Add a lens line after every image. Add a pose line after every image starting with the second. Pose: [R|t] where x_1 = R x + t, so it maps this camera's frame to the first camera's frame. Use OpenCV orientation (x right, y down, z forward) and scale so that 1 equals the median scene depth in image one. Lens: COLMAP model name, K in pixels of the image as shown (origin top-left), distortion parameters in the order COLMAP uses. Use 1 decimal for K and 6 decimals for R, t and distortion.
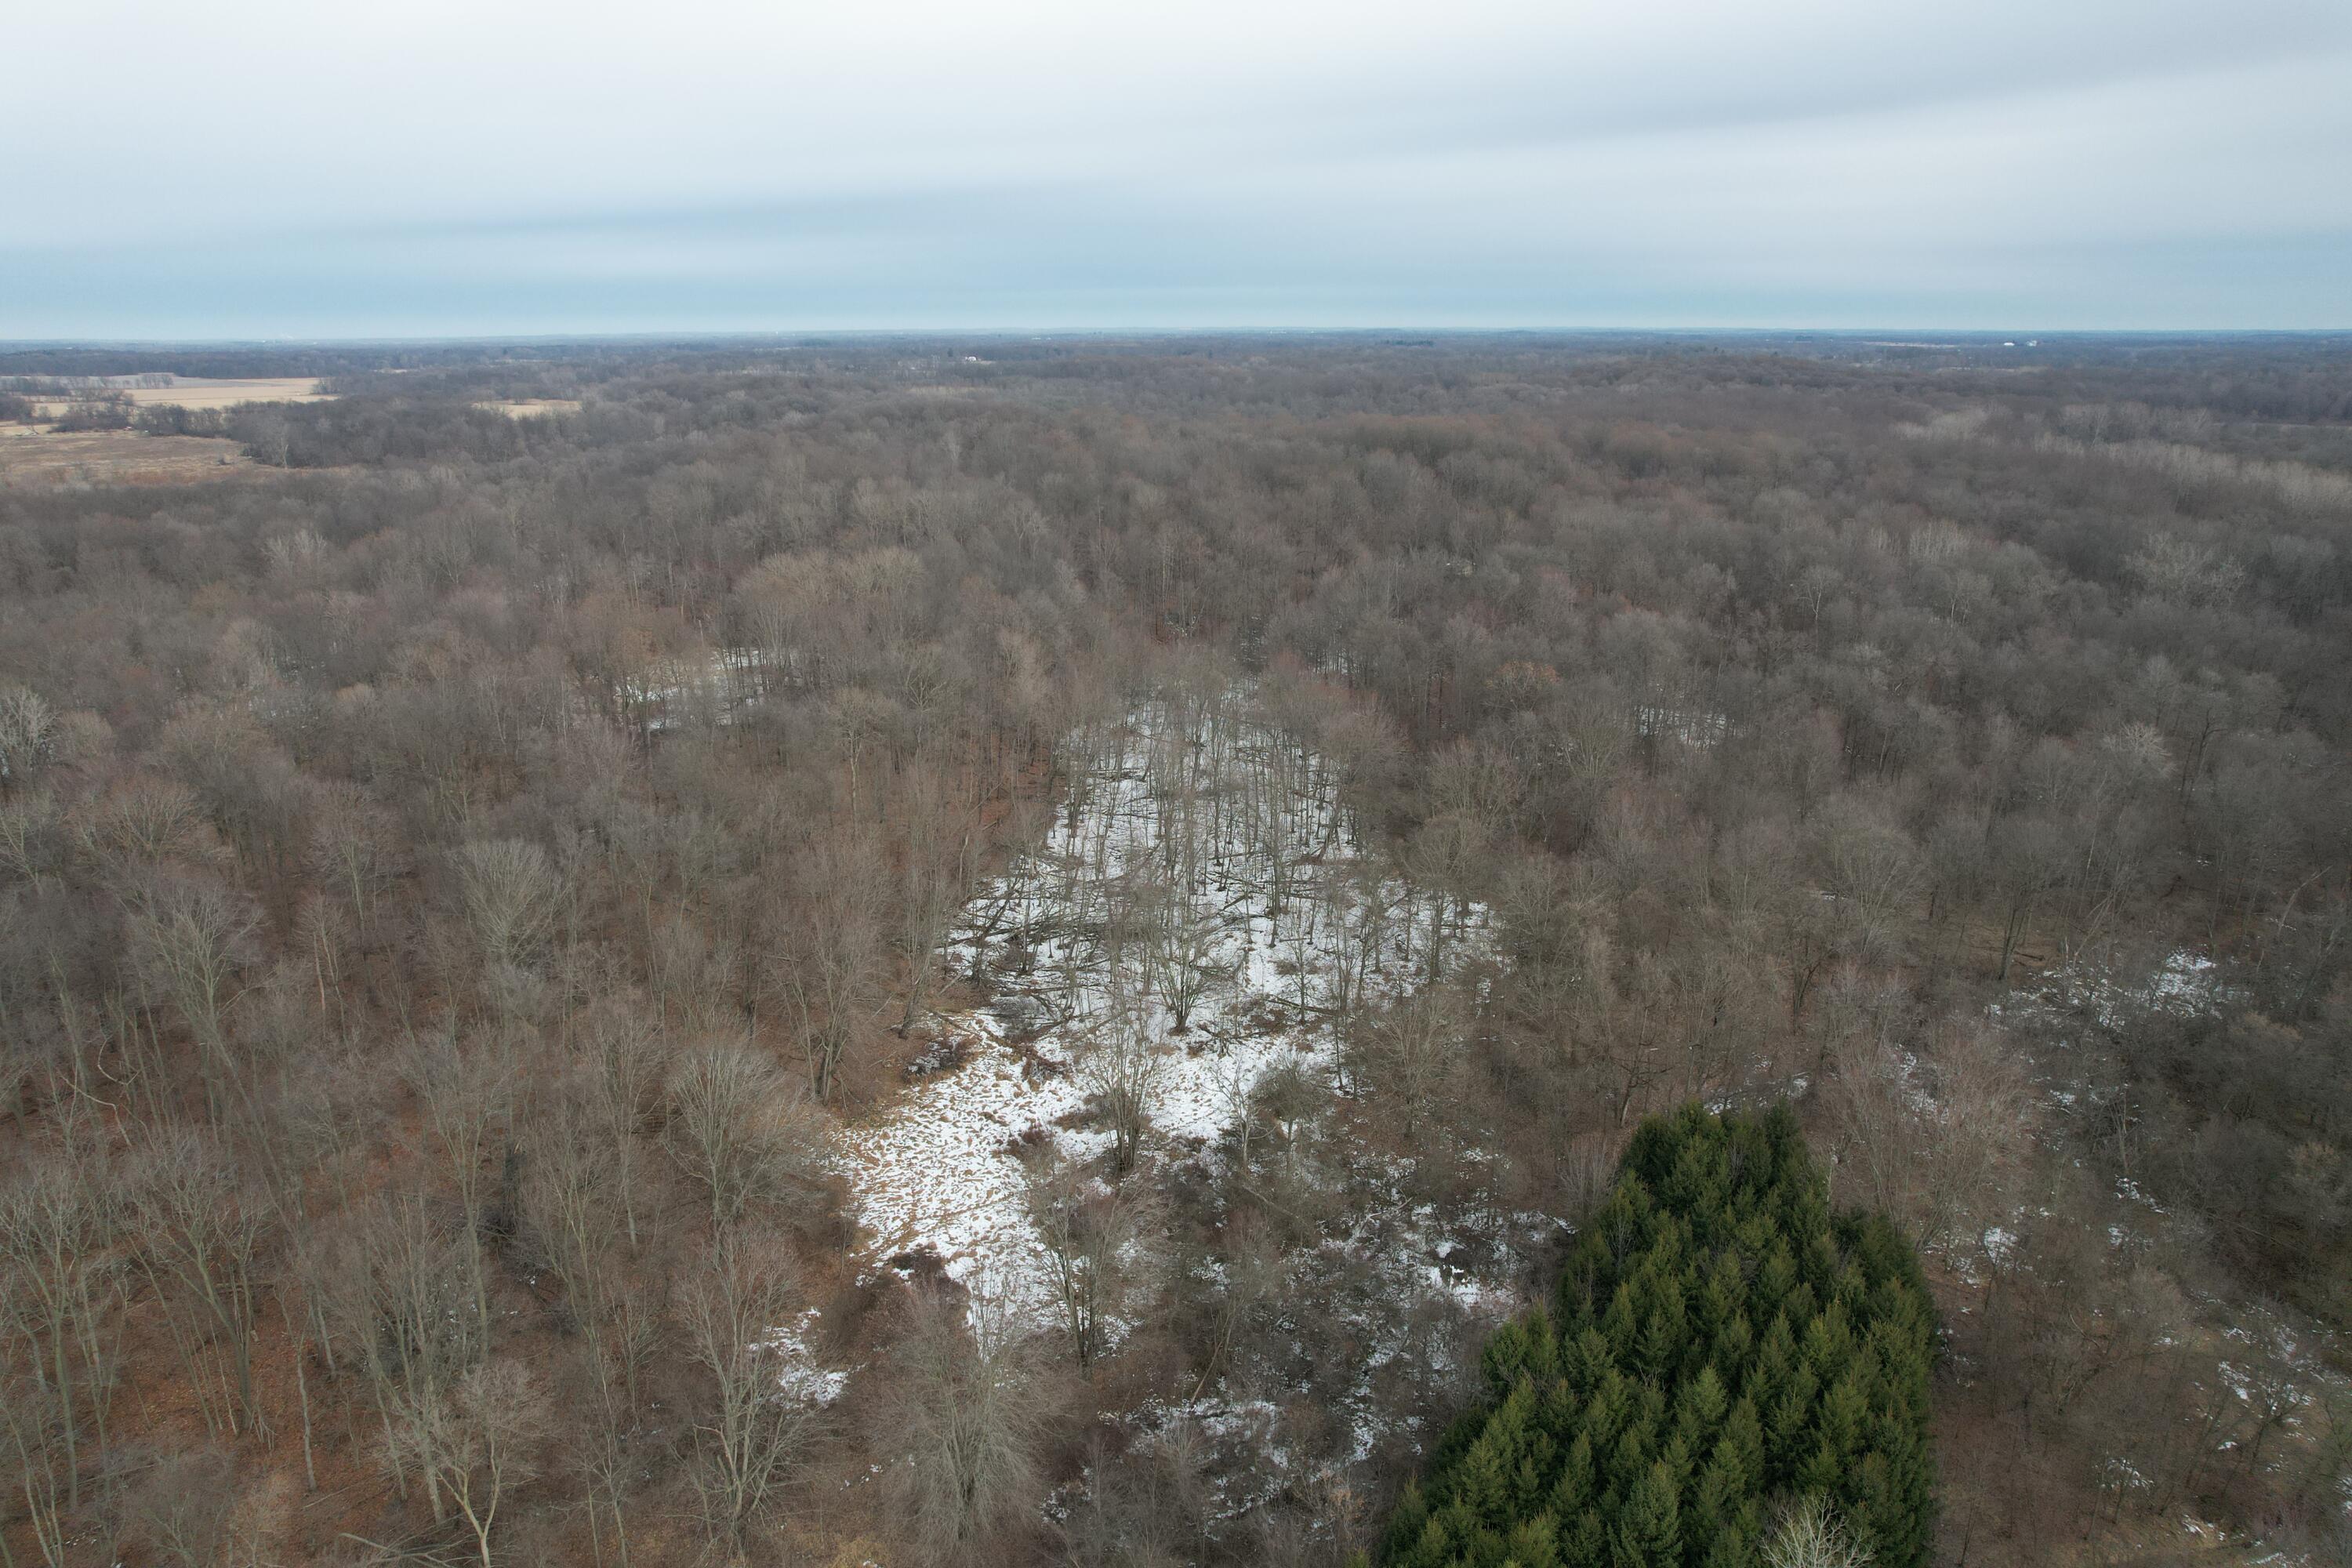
lens RADIAL K [[1497.9, 0, 1170.7], [0, 1497.9, 797.3], [0, 0, 1]] dist [-0.079072, 0.070343]
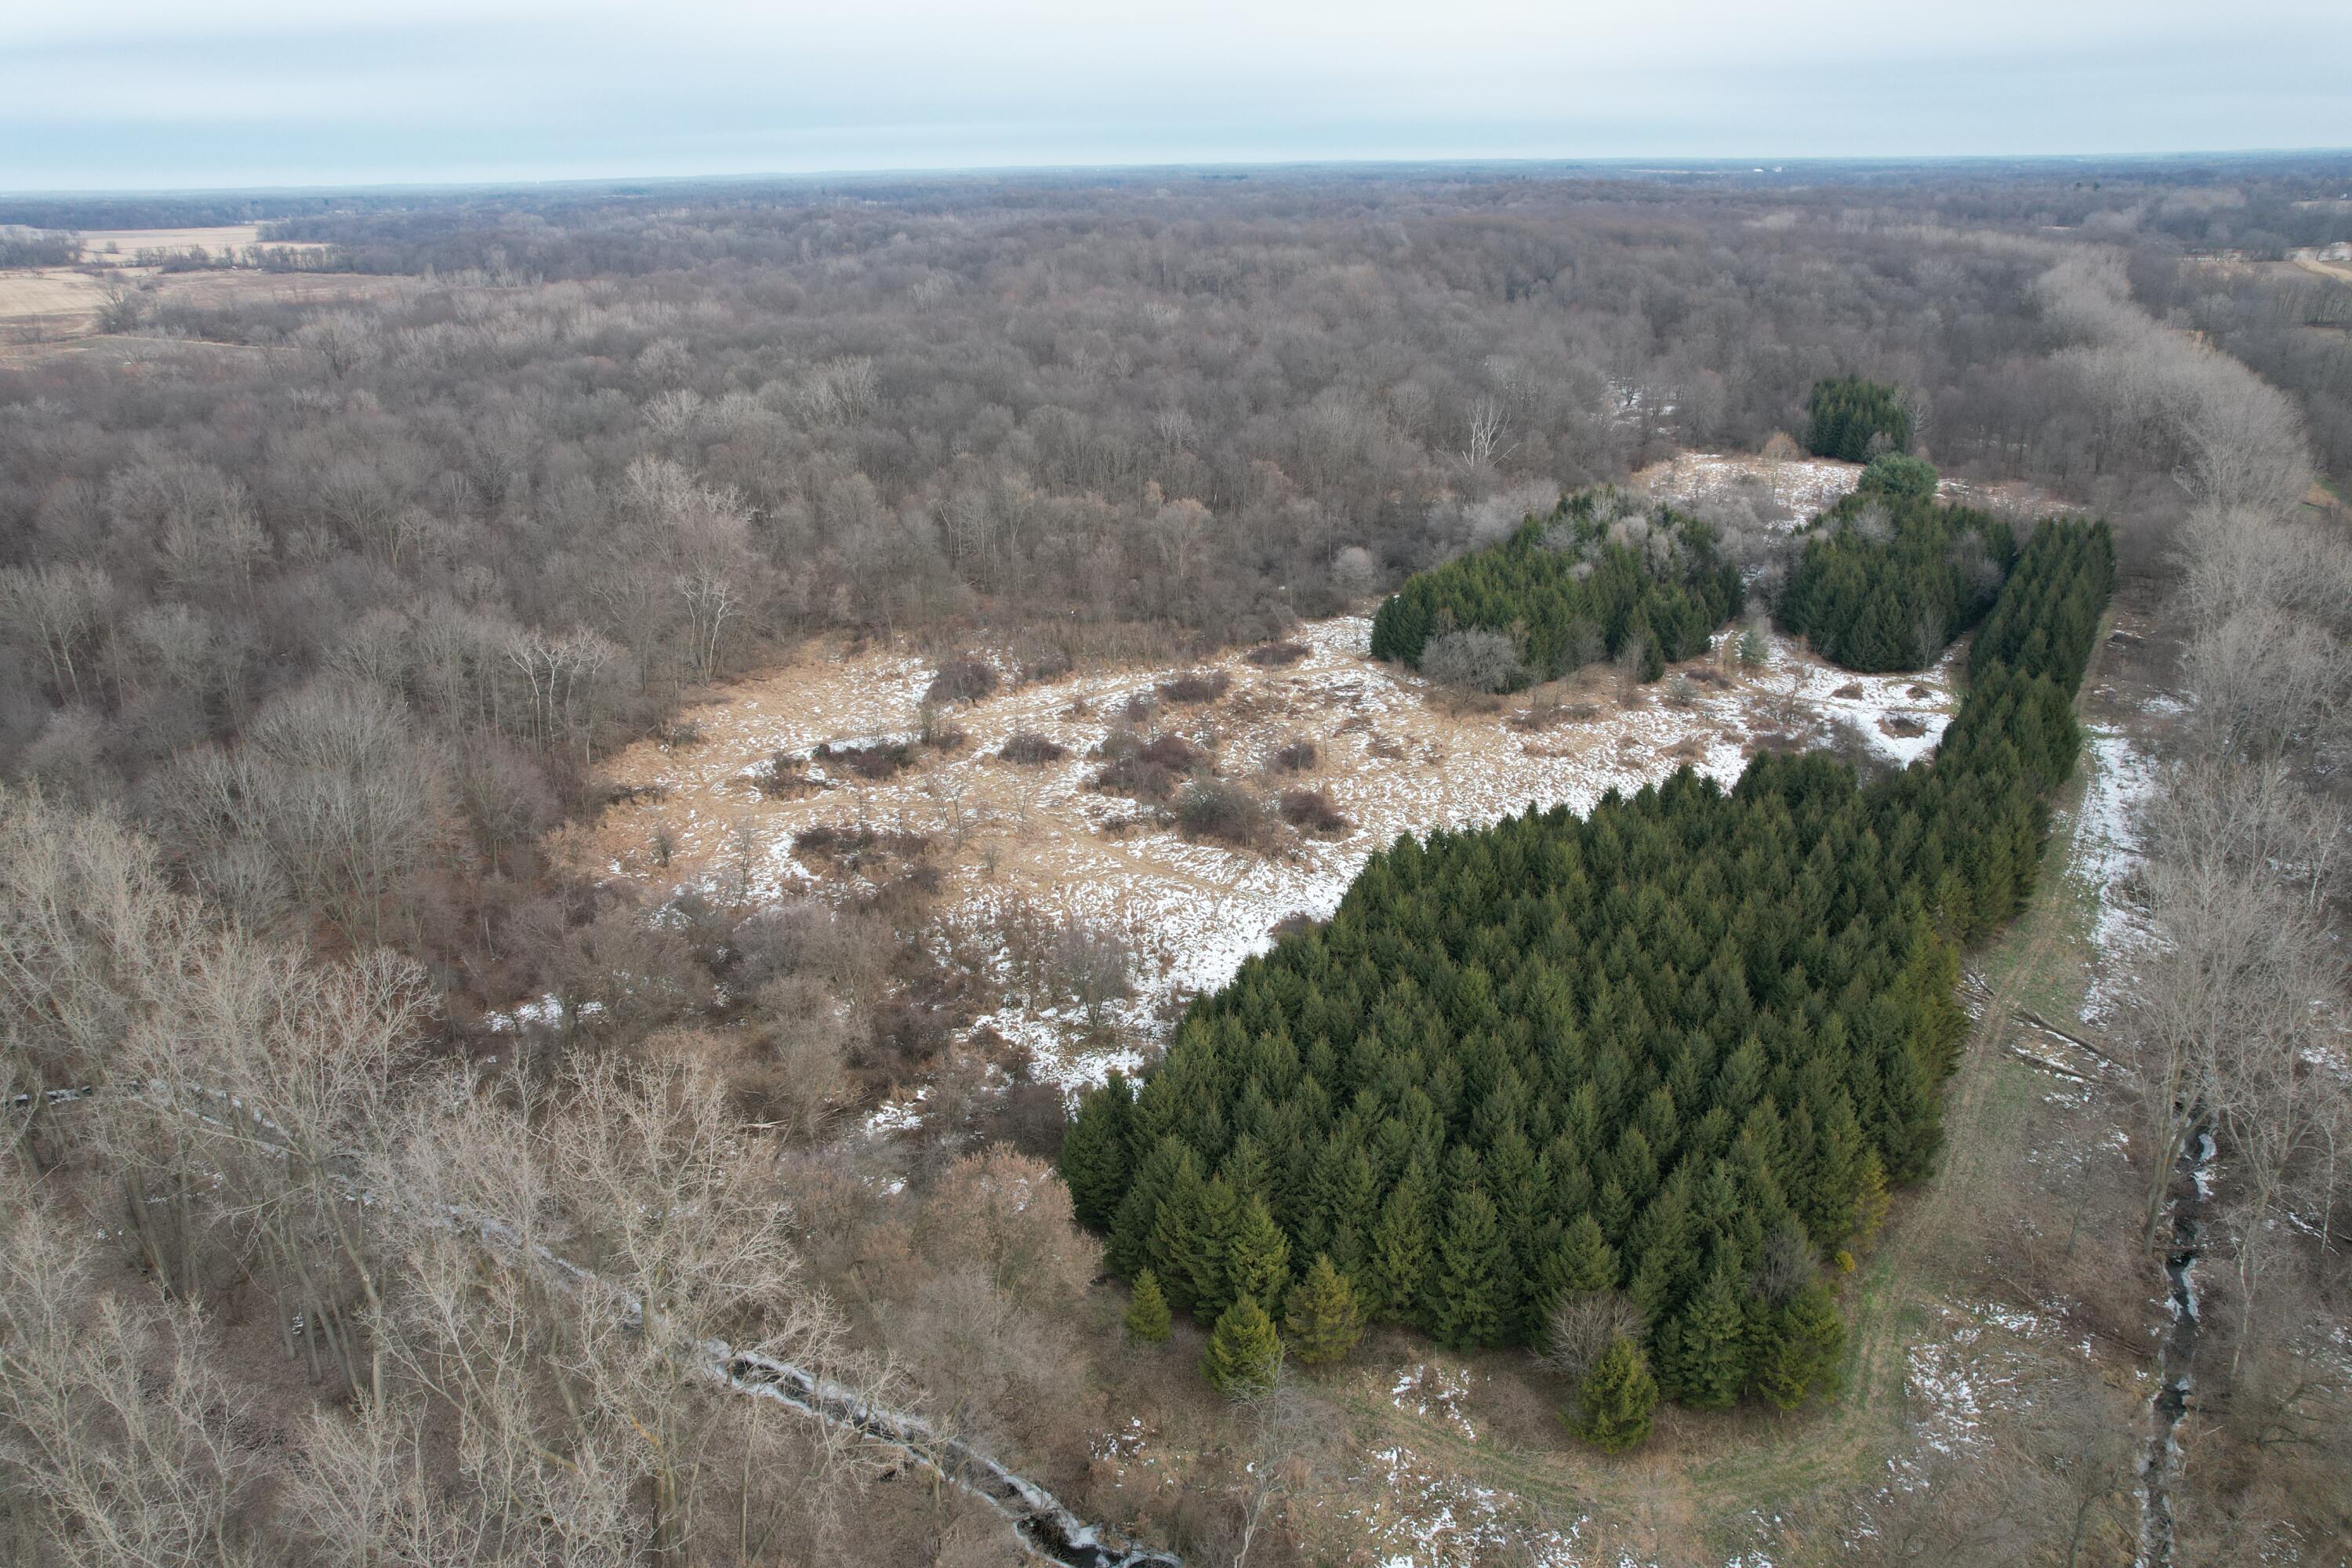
lens RADIAL K [[1497.9, 0, 1170.7], [0, 1497.9, 797.3], [0, 0, 1]] dist [-0.079072, 0.070343]
pose [[0.988019, -0.073220, 0.135860, -0.166253], [0.059860, 0.993190, 0.099950, 0.072772], [-0.142253, -0.090620, 0.985673, -0.222556]]
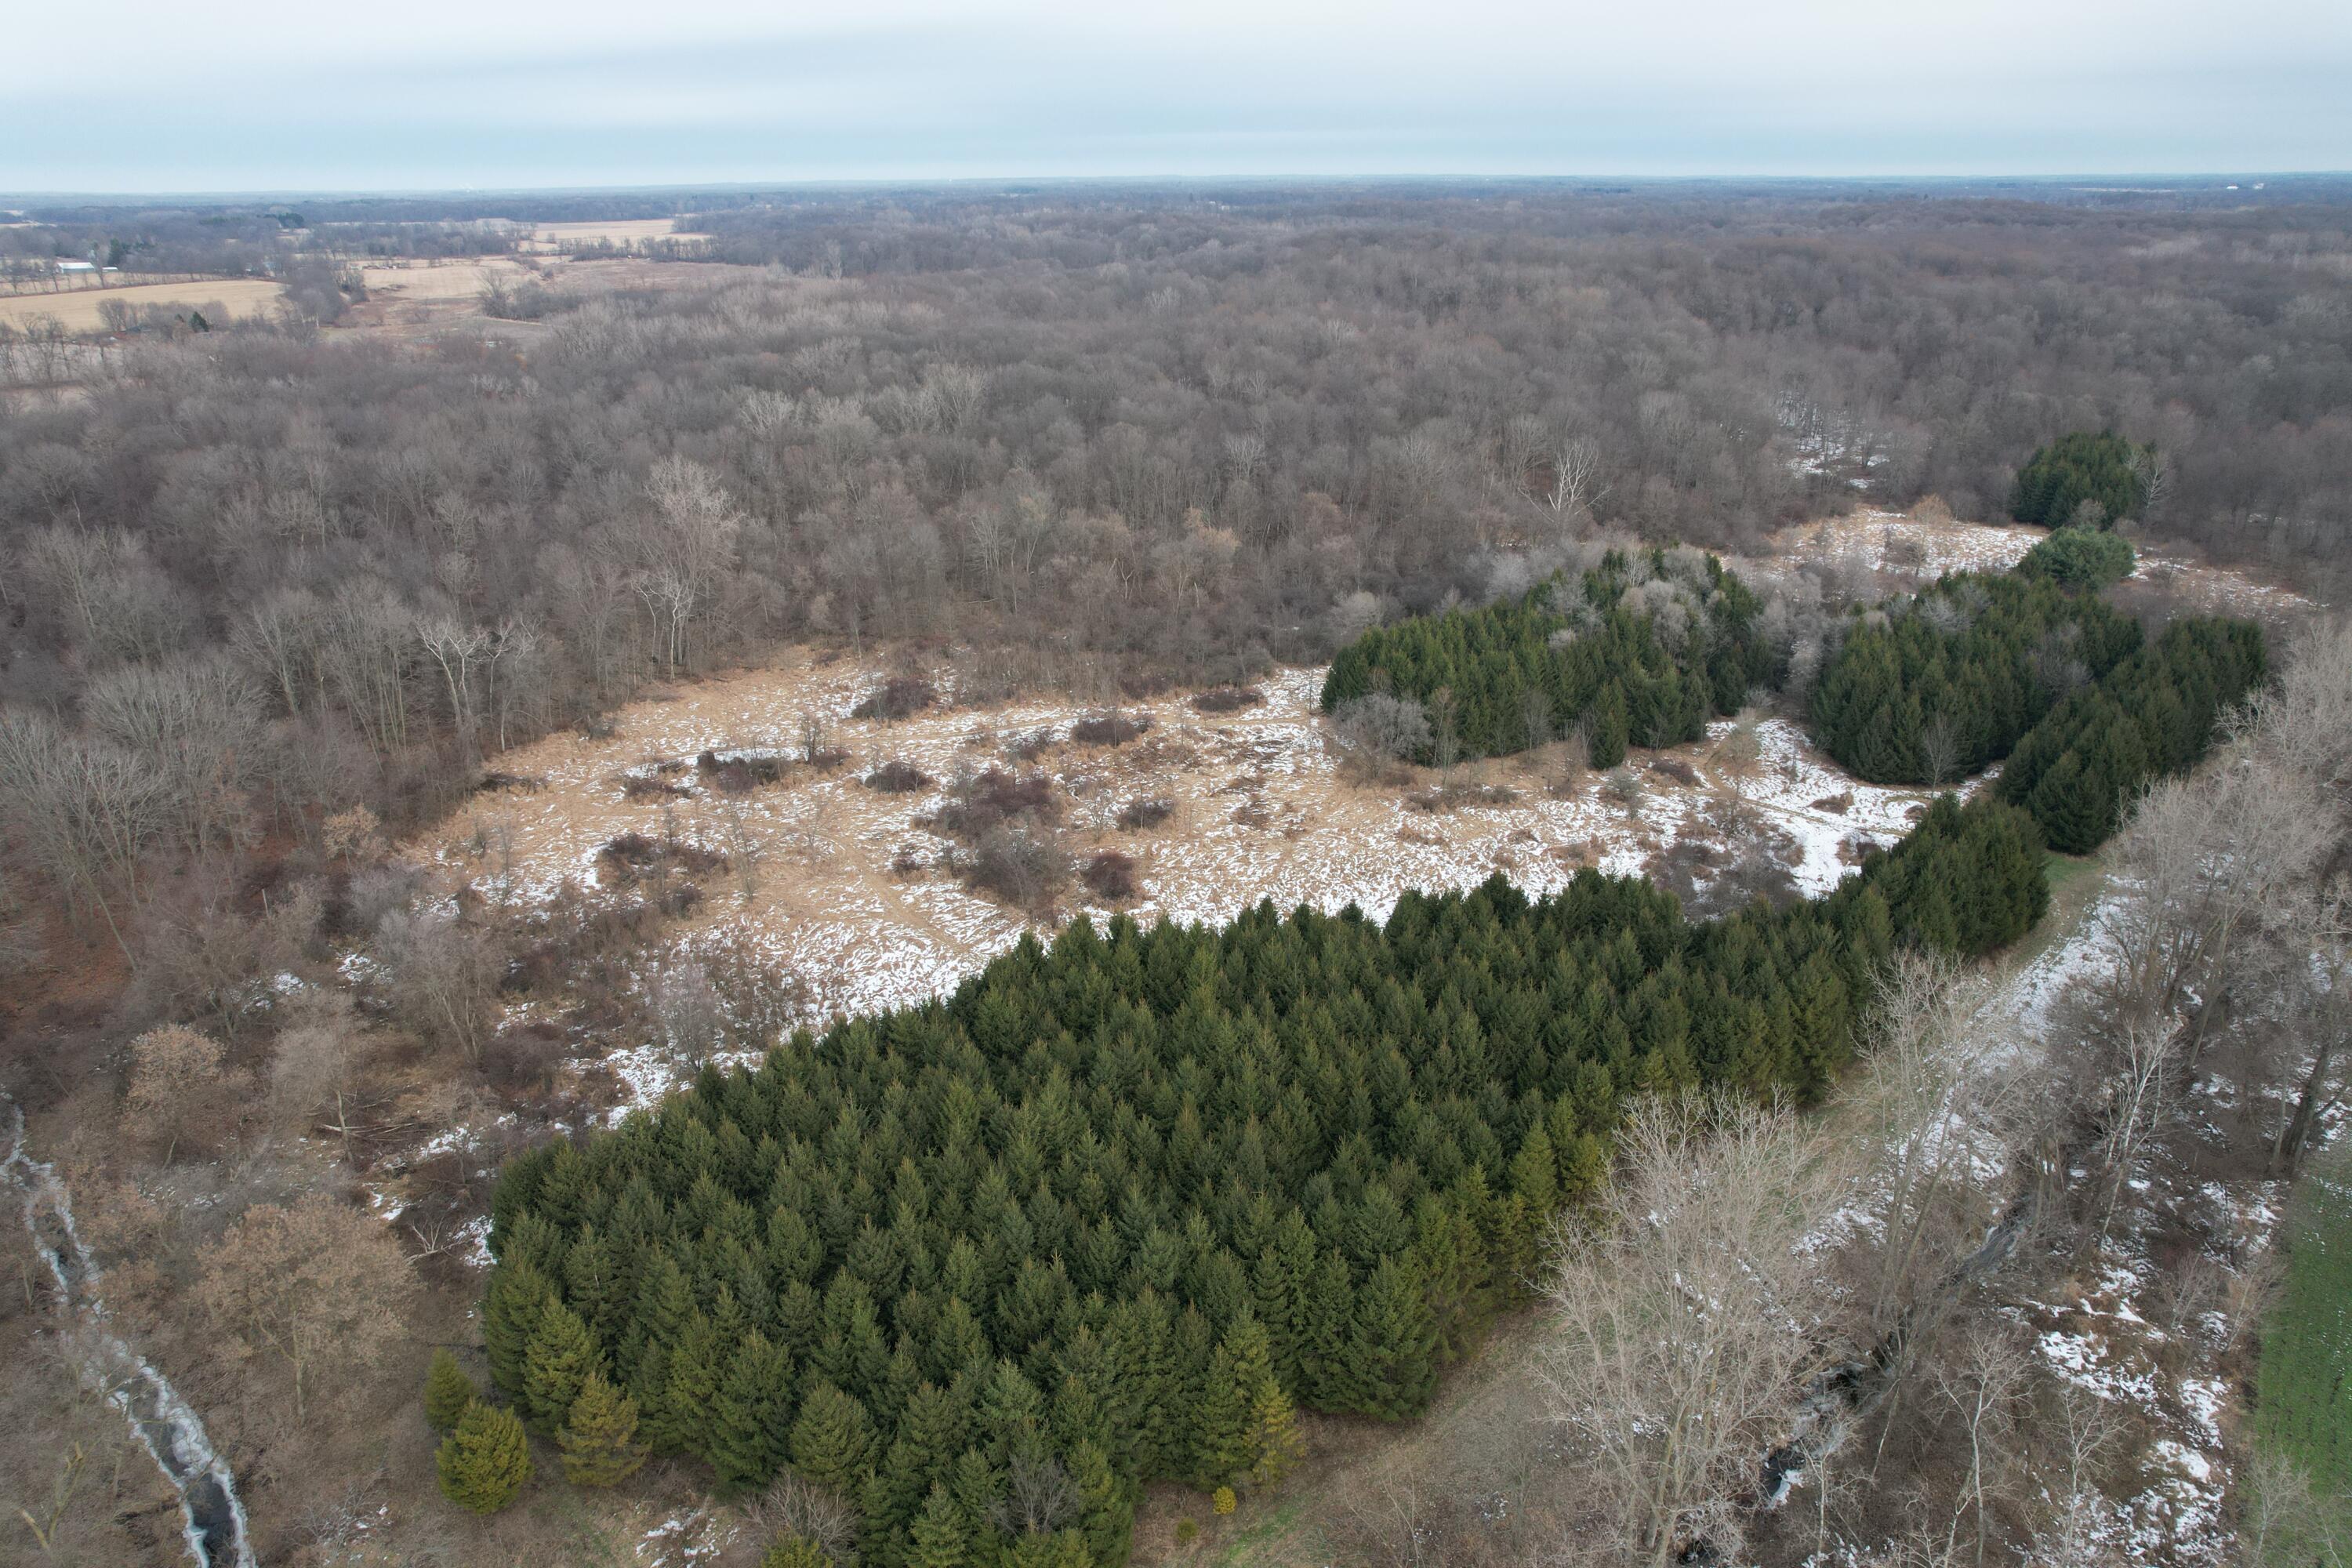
lens RADIAL K [[1497.9, 0, 1170.7], [0, 1497.9, 797.3], [0, 0, 1]] dist [-0.079072, 0.070343]
pose [[0.995915, 0.030342, -0.085047, -0.118652], [-0.022510, 0.995544, 0.091573, 0.069929], [0.087447, -0.089285, 0.992160, -0.215557]]
